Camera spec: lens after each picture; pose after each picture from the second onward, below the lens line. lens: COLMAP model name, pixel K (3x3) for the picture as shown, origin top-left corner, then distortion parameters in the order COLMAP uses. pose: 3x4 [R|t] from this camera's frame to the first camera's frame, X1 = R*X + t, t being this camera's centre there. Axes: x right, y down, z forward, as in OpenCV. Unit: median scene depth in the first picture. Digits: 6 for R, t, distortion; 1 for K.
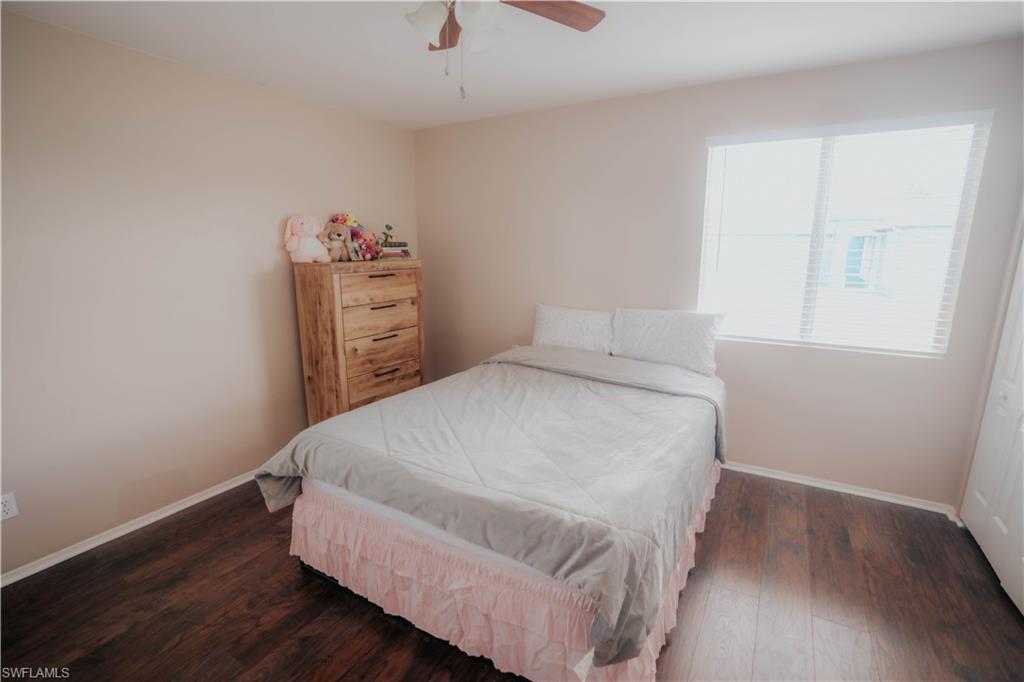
lens RADIAL K [[474.7, 0, 512.0], [0, 474.7, 341.0], [0, 0, 1]] dist [-0.057548, 0.019203]
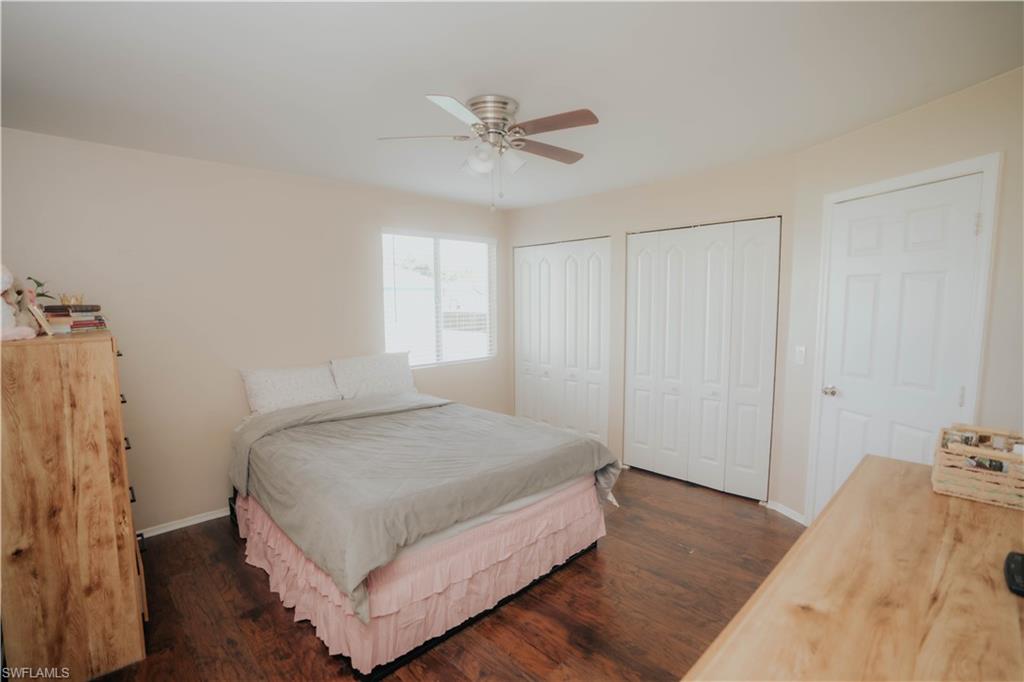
lens RADIAL K [[474.7, 0, 512.0], [0, 474.7, 341.0], [0, 0, 1]] dist [-0.057548, 0.019203]
pose [[0.266408, -0.081751, 0.960387, -0.792636], [0.202811, 0.978844, 0.027063, -0.060641], [-0.942281, 0.187568, 0.277352, 0.291219]]
